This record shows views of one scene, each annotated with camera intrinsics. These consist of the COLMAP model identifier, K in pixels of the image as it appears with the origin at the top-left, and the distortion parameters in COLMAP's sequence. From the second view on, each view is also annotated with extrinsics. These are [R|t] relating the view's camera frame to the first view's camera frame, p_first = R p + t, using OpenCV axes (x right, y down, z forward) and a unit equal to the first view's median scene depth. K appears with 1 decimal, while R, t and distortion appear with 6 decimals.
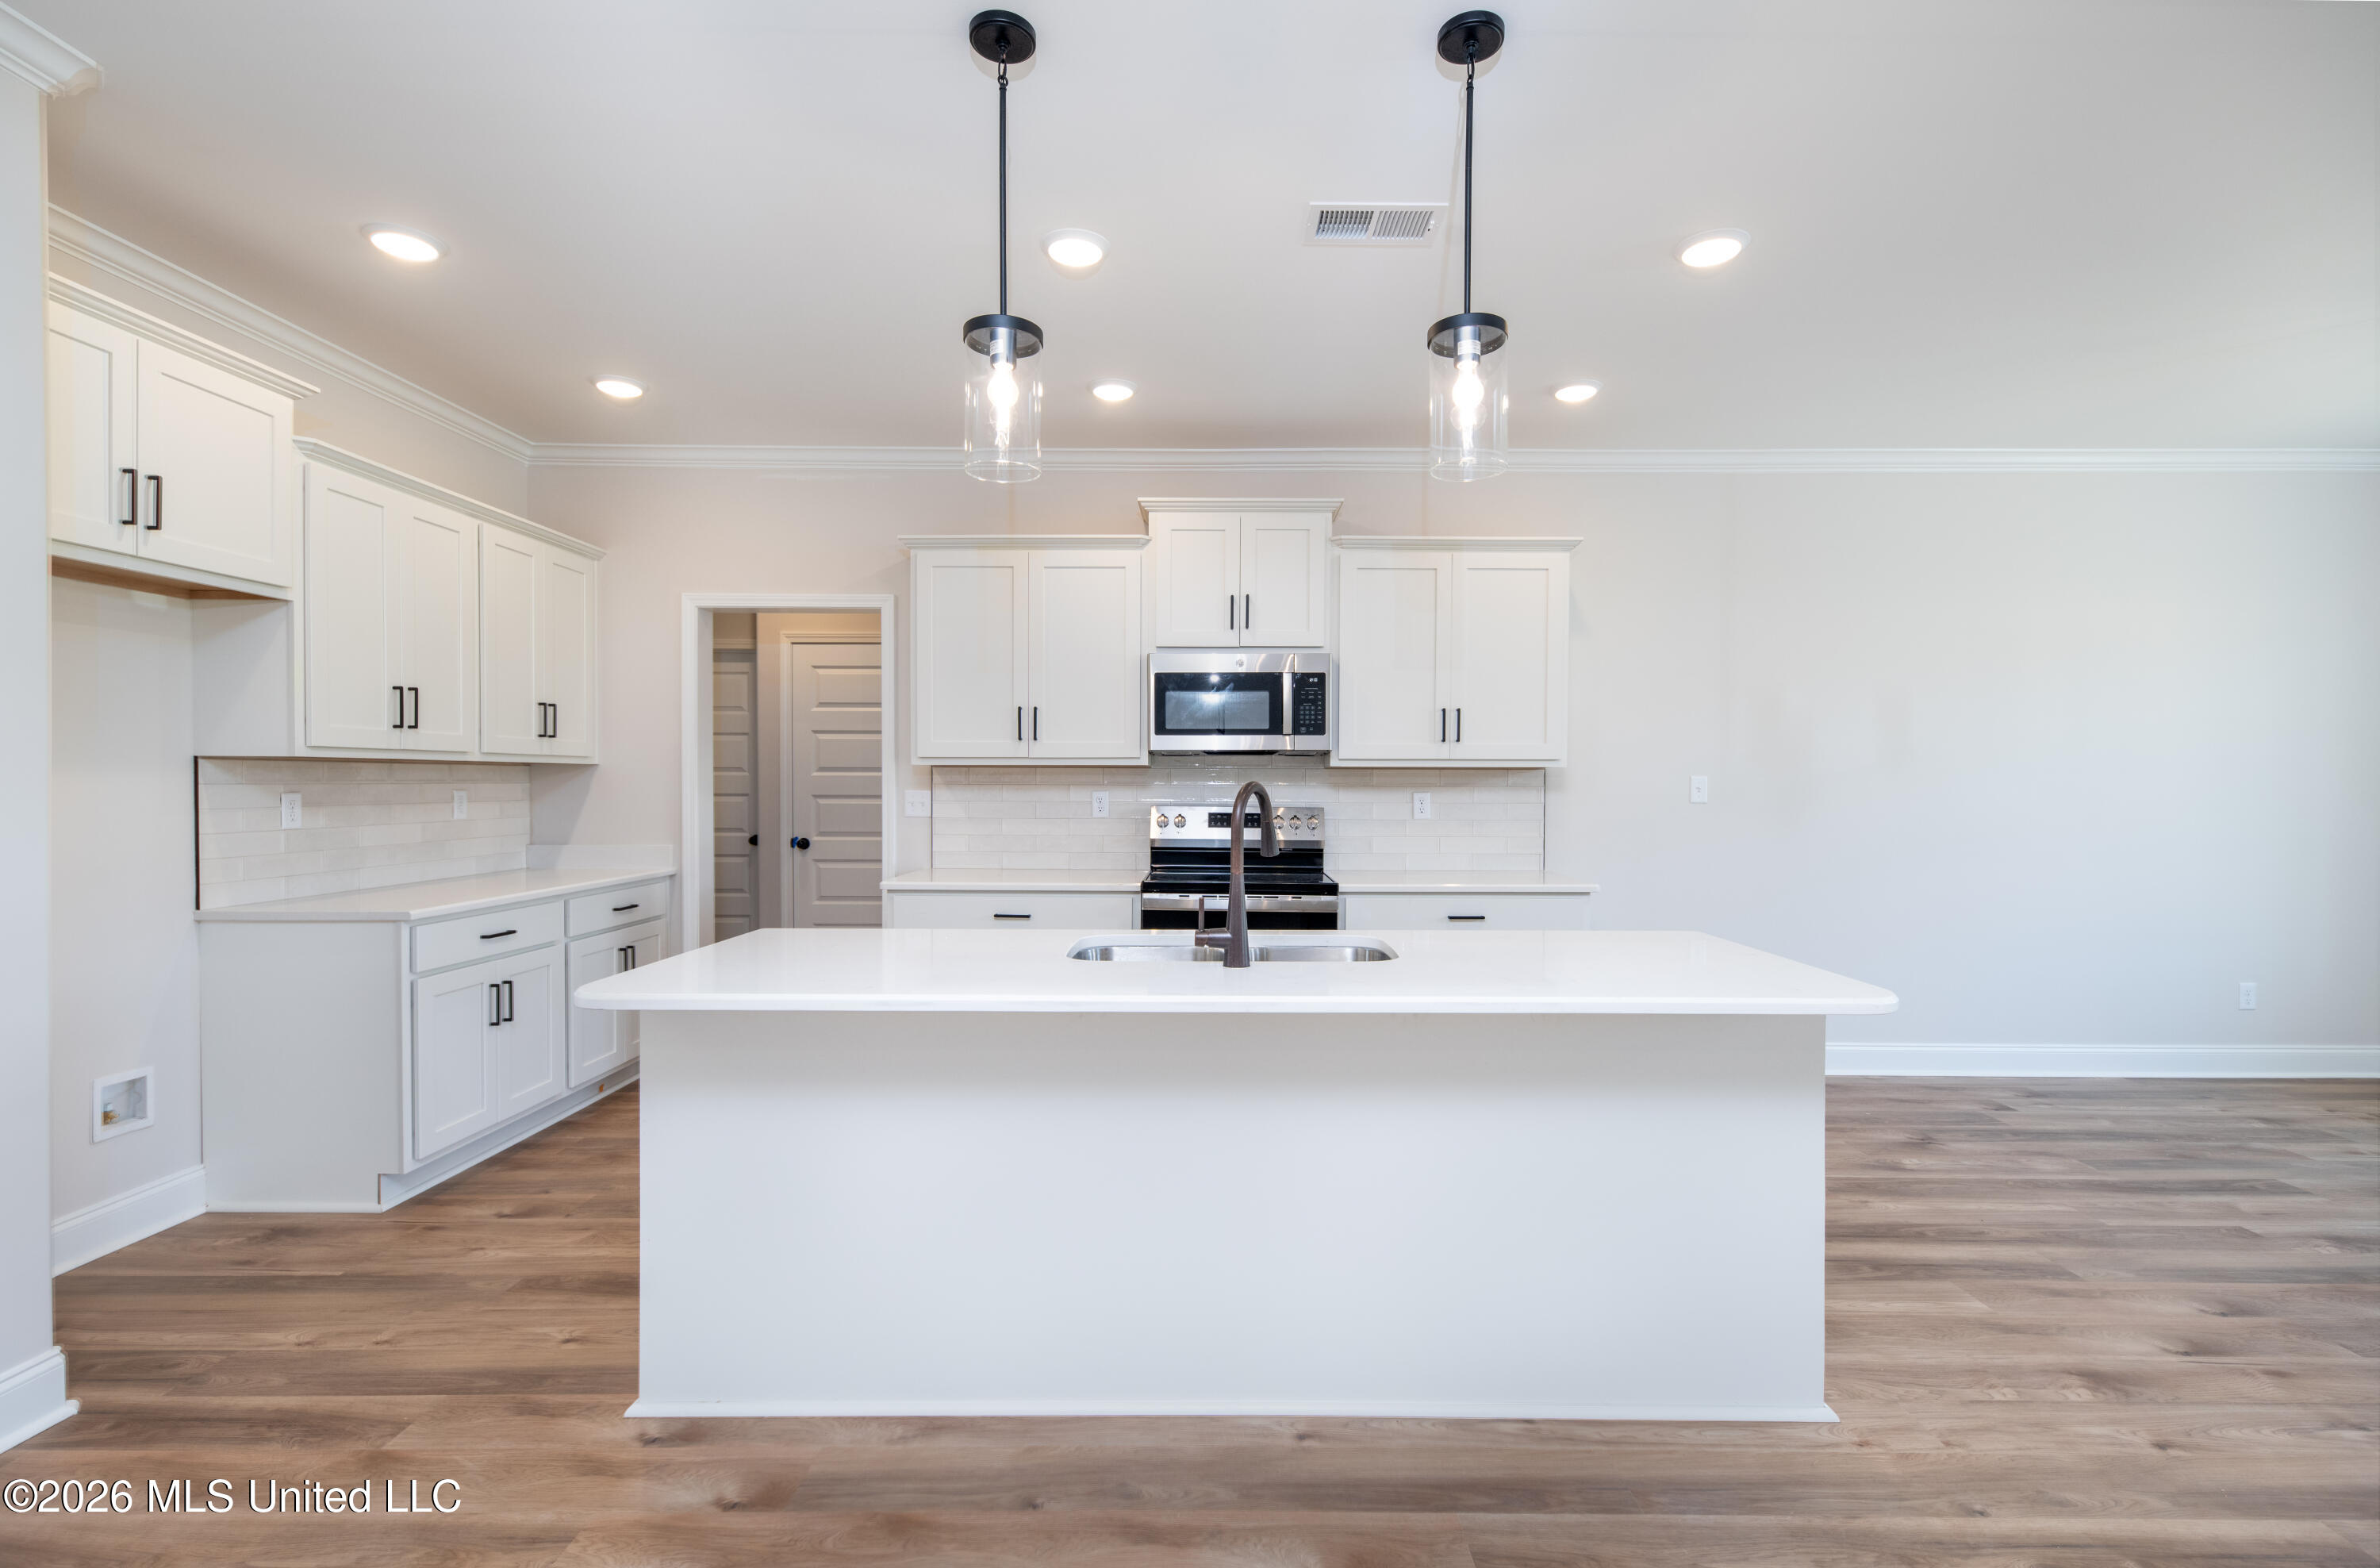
lens RADIAL K [[1078.4, 0, 1211.9], [0, 1078.4, 791.1], [0, 0, 1]] dist [0.010839, -0.002046]
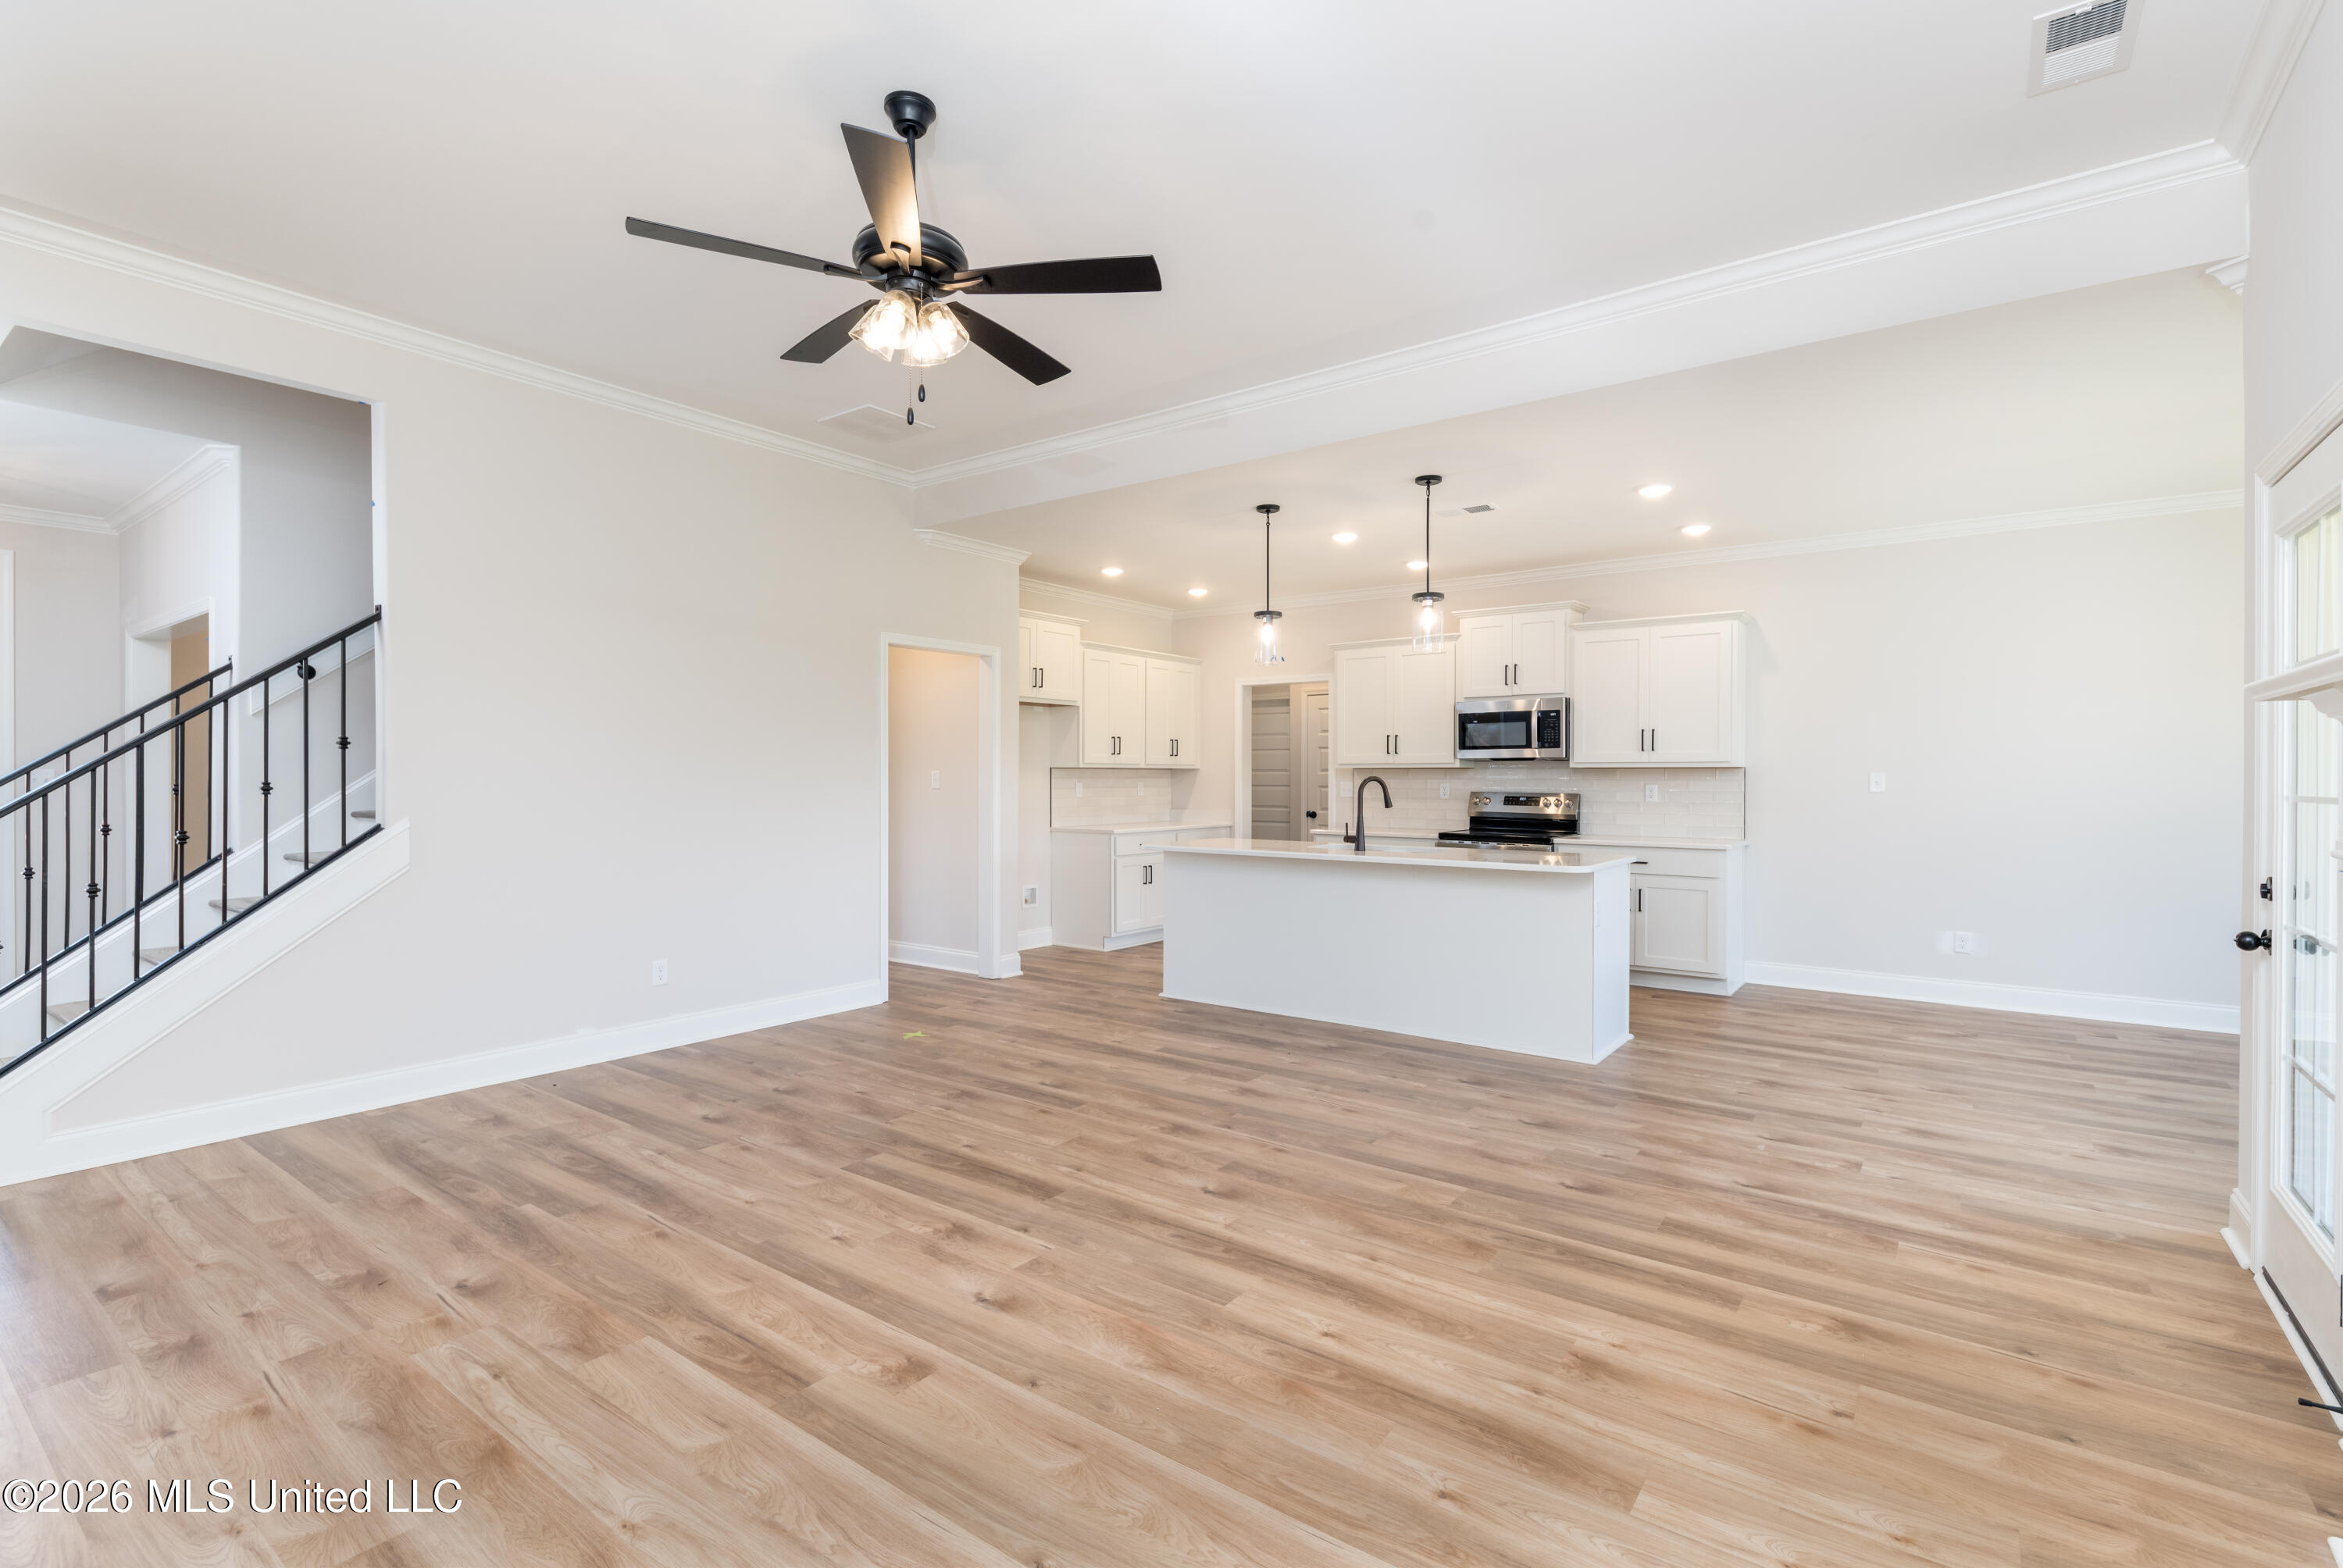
lens RADIAL K [[1061.4, 0, 1165.7], [0, 1061.4, 778.7], [0, 0, 1]] dist [0.010839, -0.002046]
pose [[0.799694, -0.000754, -0.600408, 0.629480], [-0.006437, 0.999931, -0.009829, 0.014526], [0.600374, 0.011725, 0.799634, -0.673472]]
